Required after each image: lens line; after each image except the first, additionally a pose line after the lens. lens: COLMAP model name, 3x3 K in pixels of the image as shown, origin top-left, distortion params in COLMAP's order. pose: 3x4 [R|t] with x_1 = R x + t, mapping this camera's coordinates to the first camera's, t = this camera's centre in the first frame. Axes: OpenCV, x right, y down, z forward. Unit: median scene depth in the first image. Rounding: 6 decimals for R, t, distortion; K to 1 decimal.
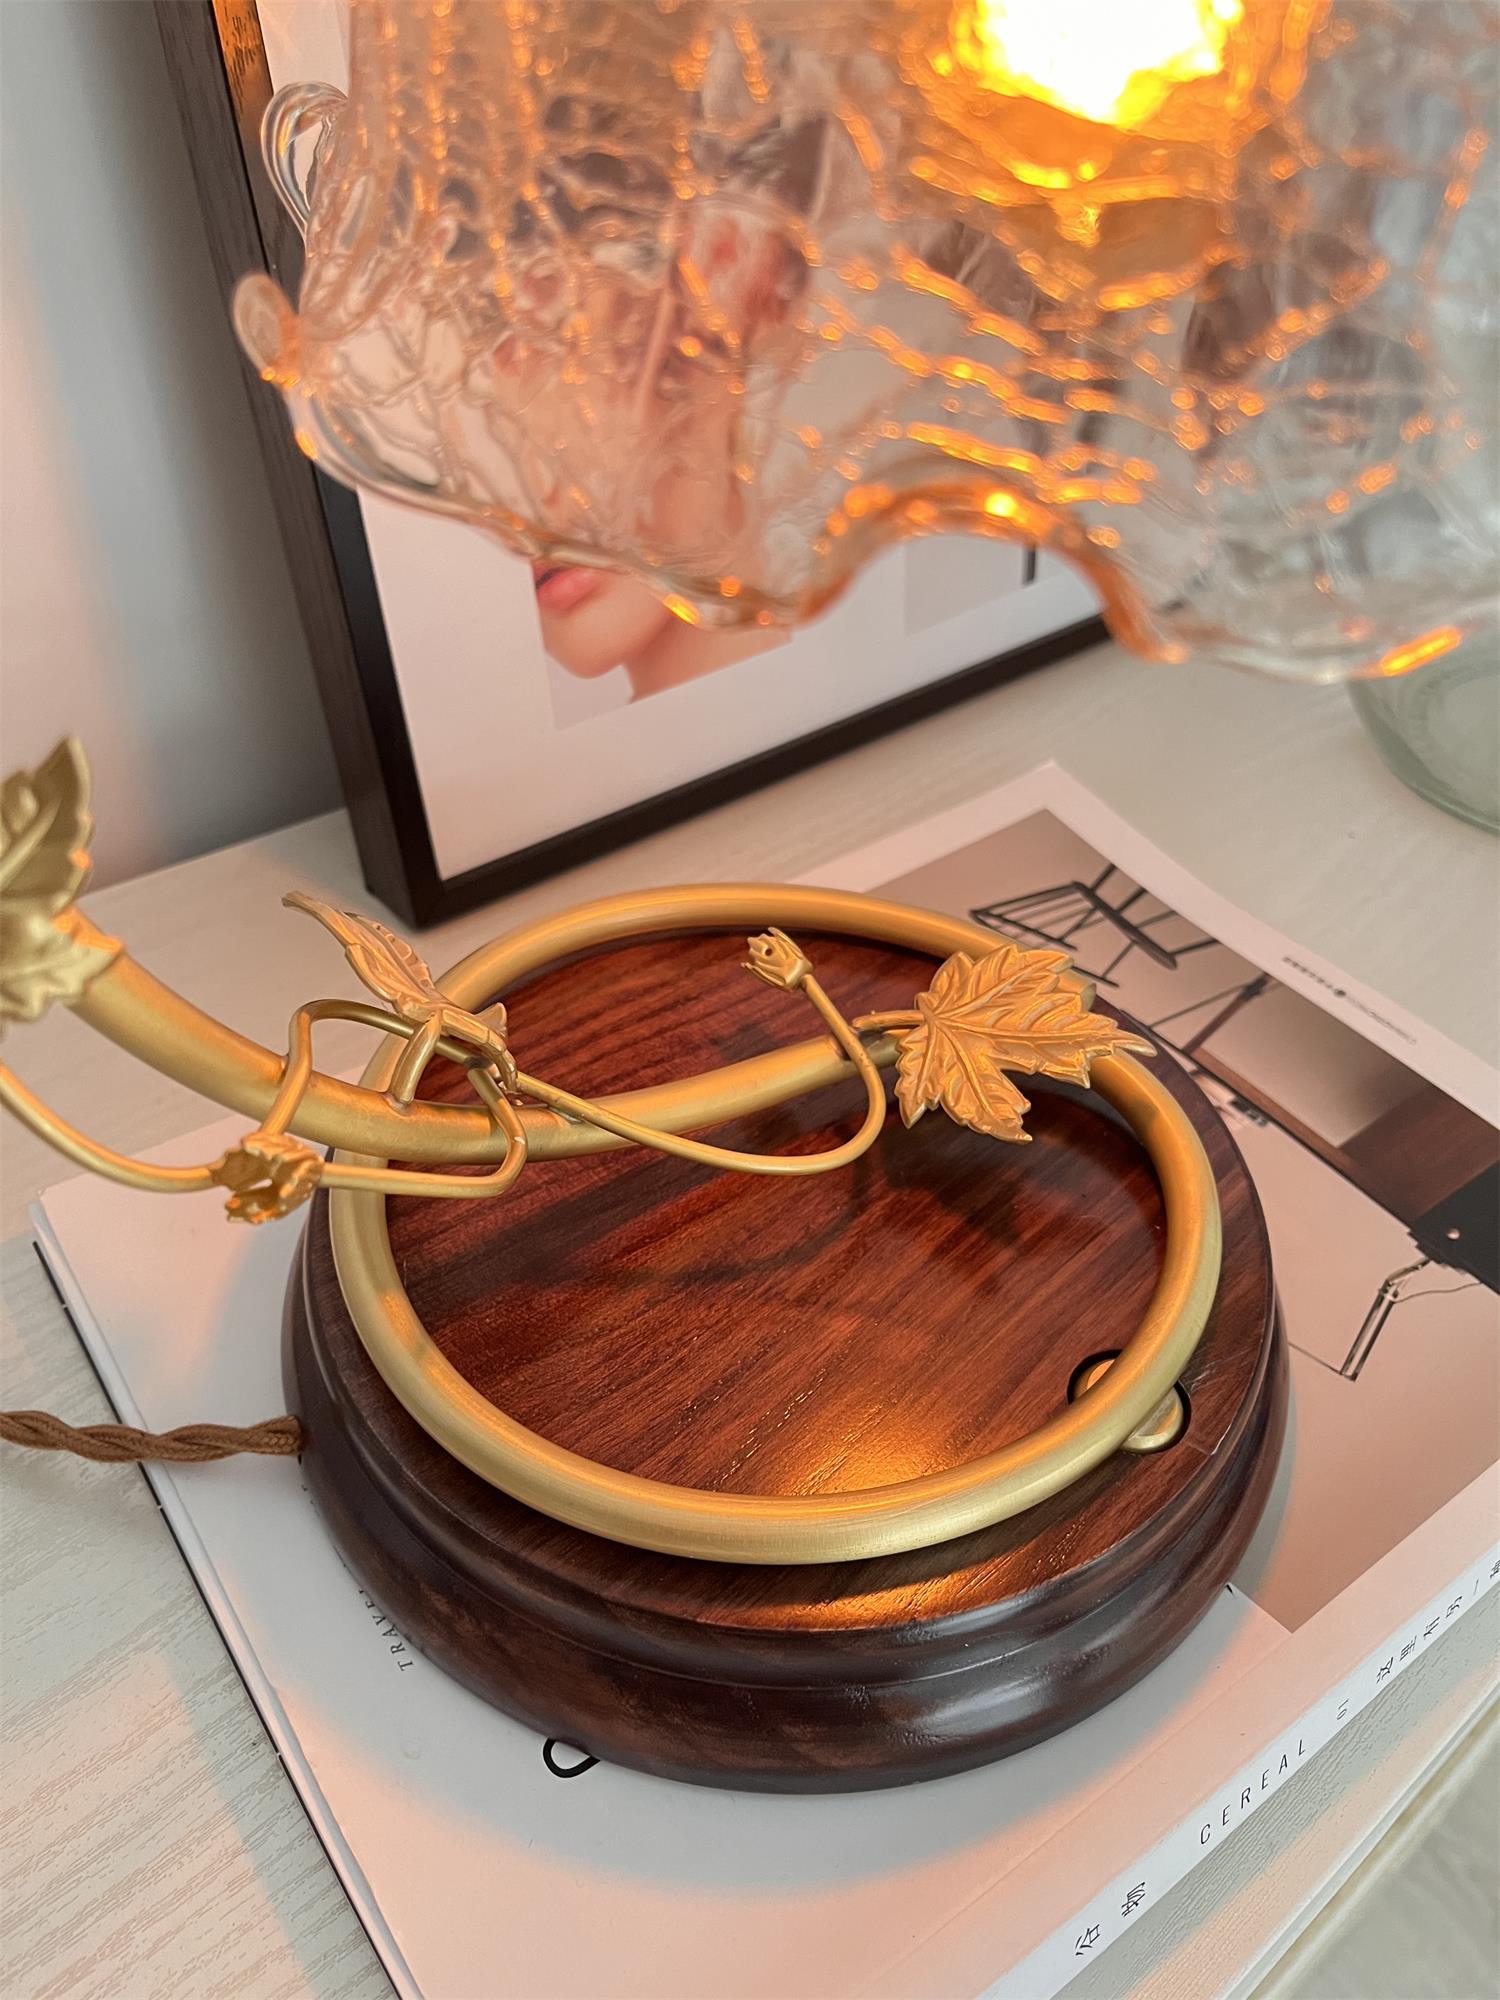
lens RADIAL K [[1546.0, 0, 754.6], [0, 1546.0, 998.6], [0, 0, 1]] dist [0.046061, -0.086404]
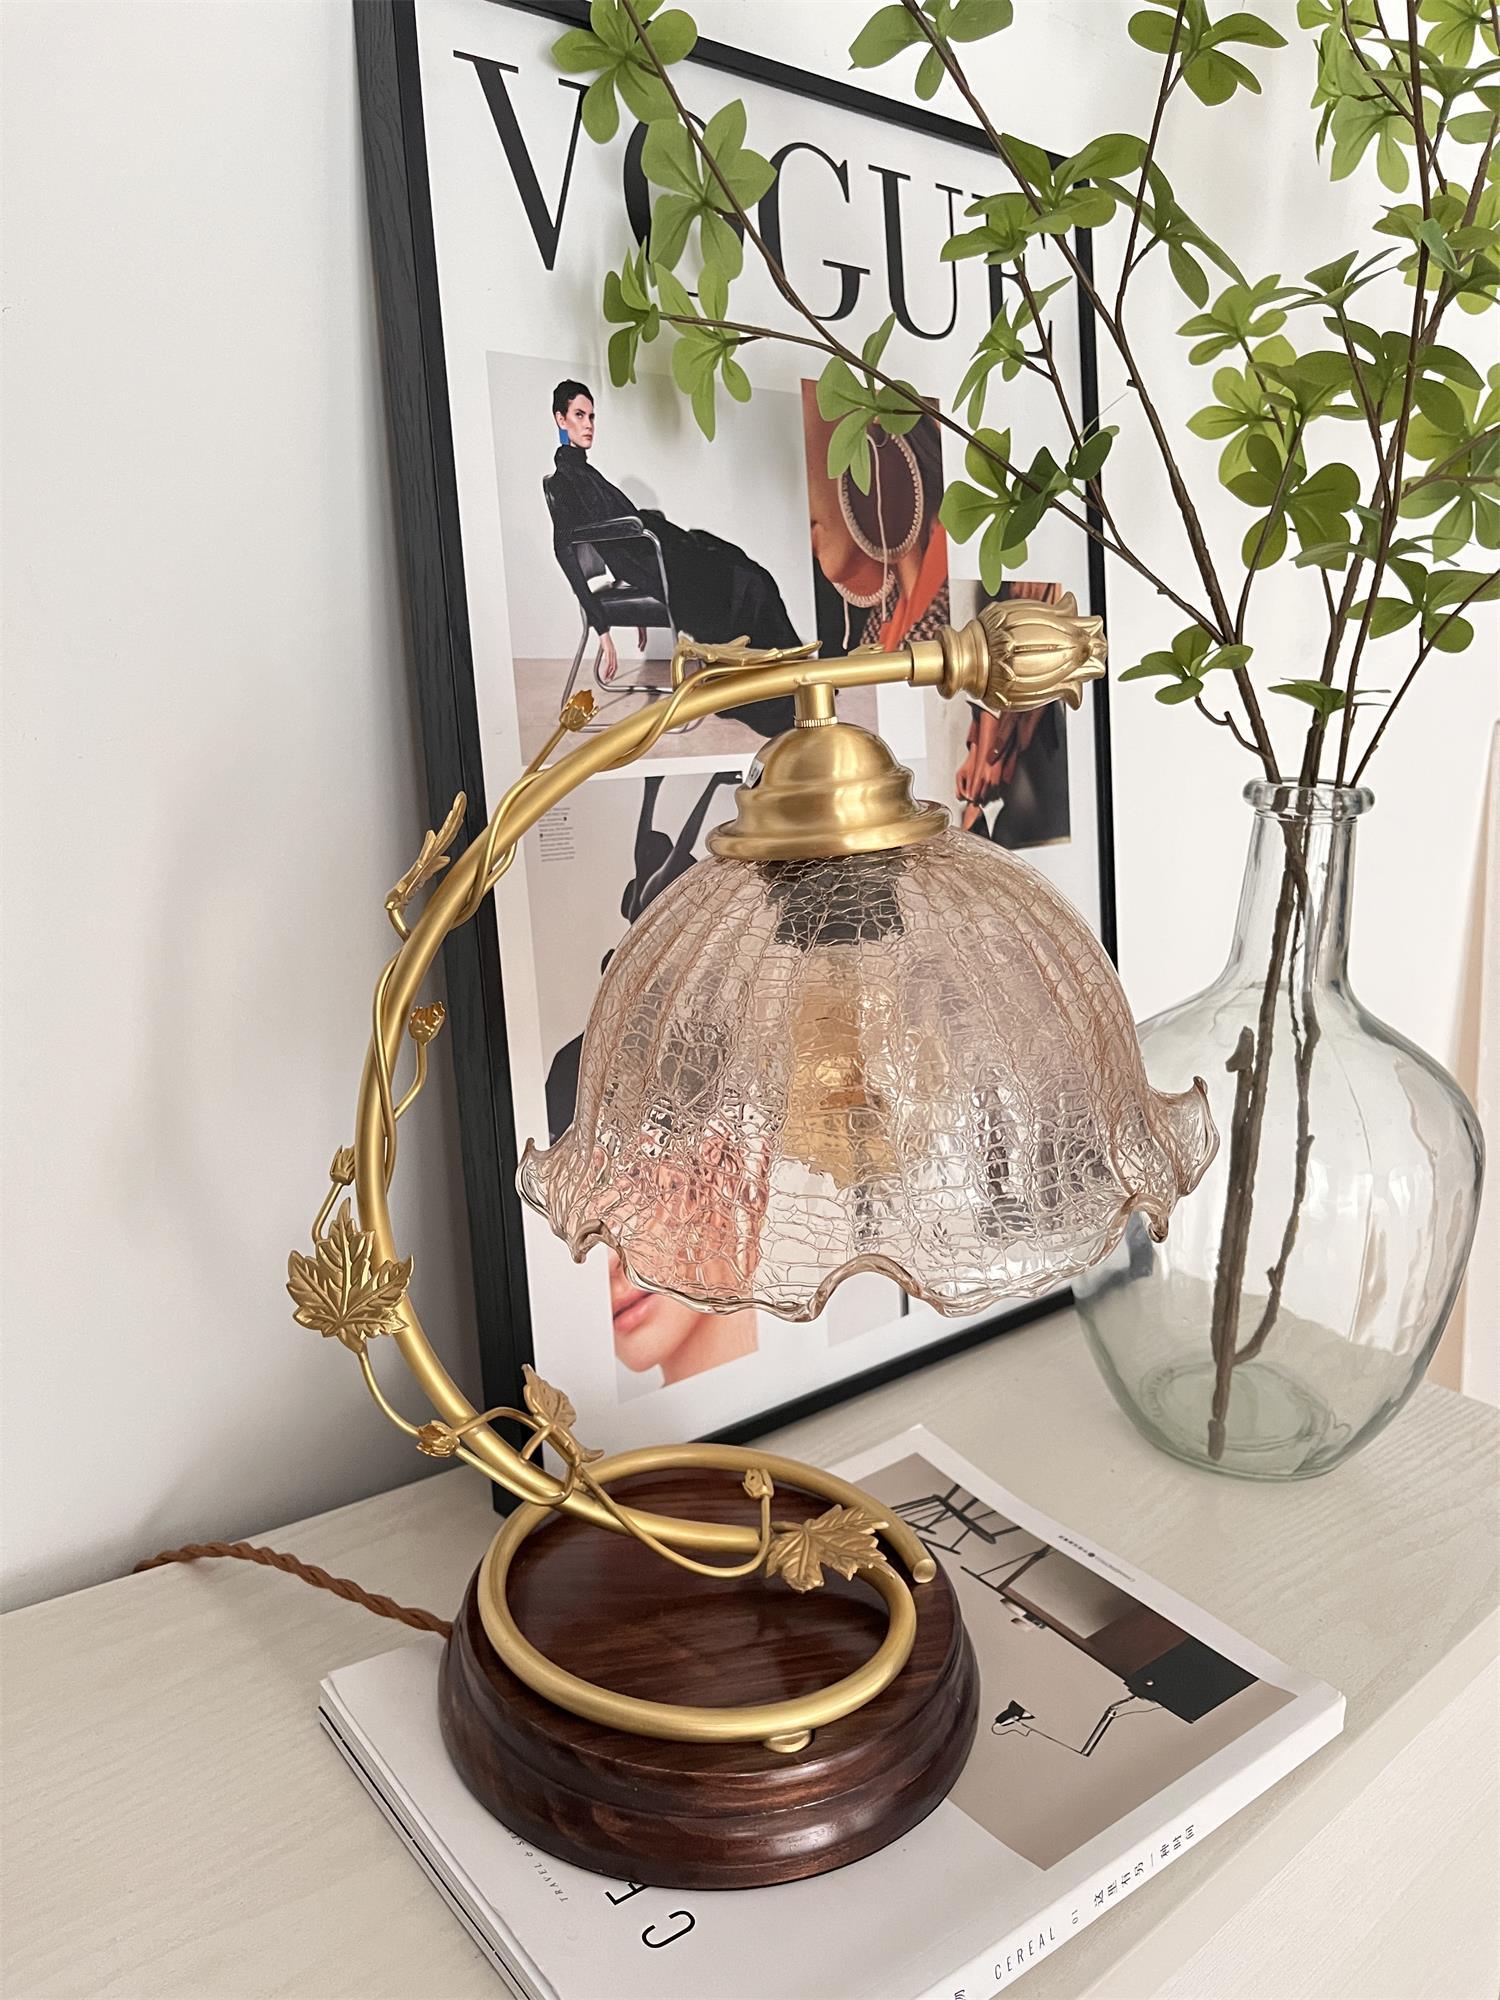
lens RADIAL K [[1546.0, 0, 754.6], [0, 1546.0, 998.6], [0, 0, 1]] dist [0.046061, -0.086404]
pose [[0.999472, -0.002102, 0.032421, -0.036182], [0.016599, 0.890877, -0.453941, 0.206293], [-0.027929, 0.454239, 0.890442, -0.717964]]
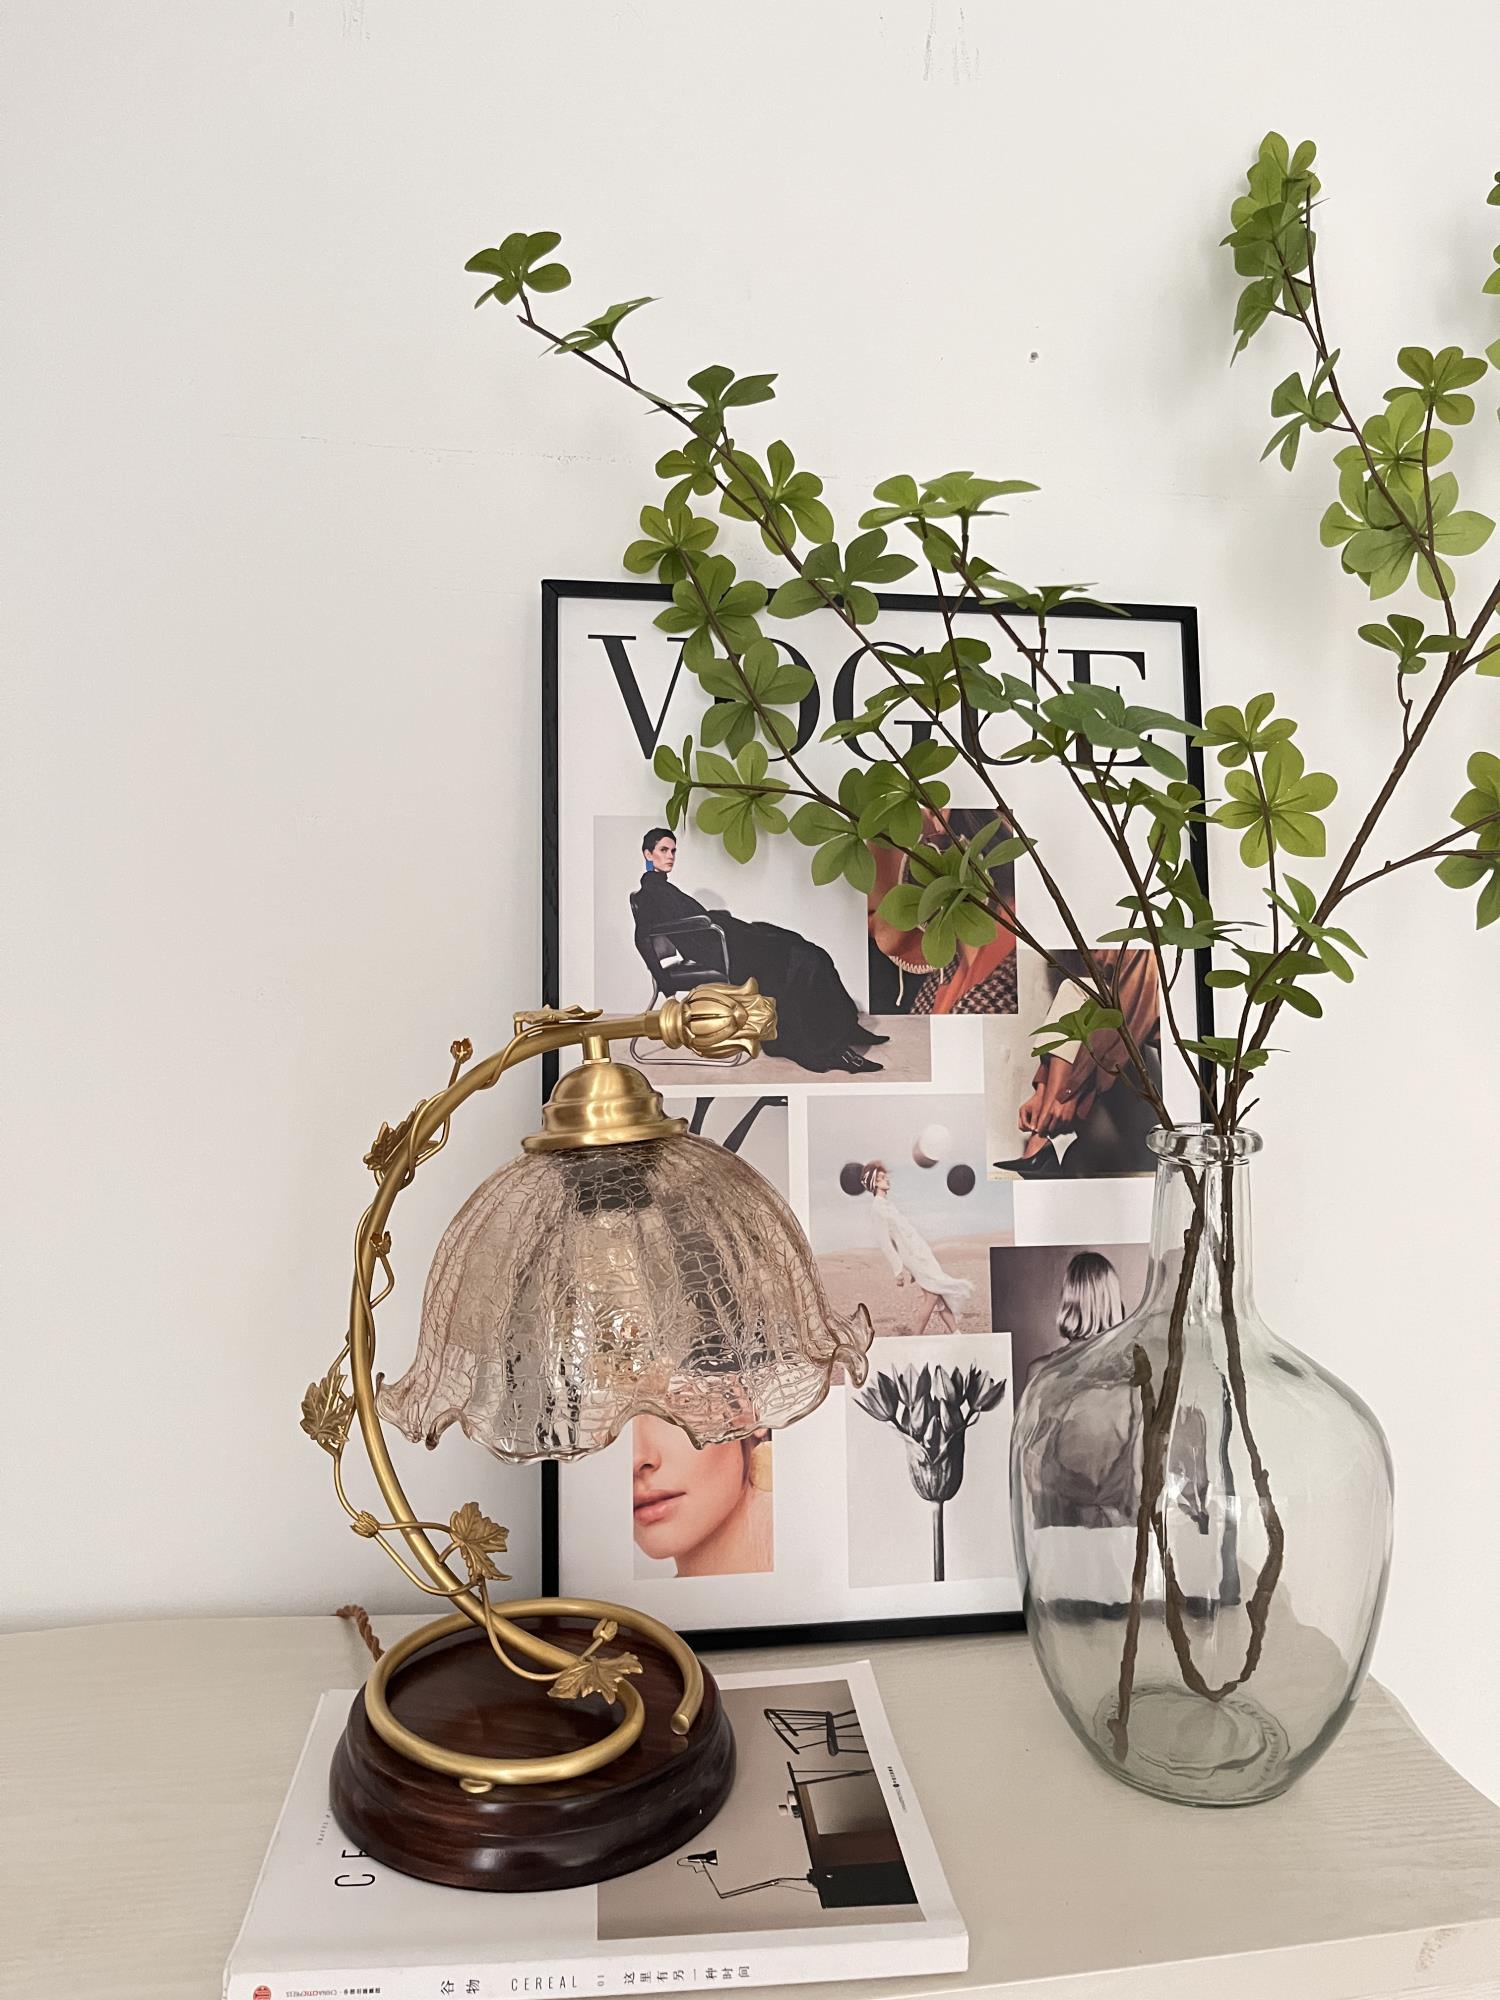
lens RADIAL K [[1546.0, 0, 754.6], [0, 1546.0, 998.6], [0, 0, 1]] dist [0.046061, -0.086404]
pose [[0.864018, 0.010070, -0.503360, 1.134951], [-0.323861, 0.776603, -0.540372, 0.322300], [0.385469, 0.629910, 0.674260, -0.932562]]
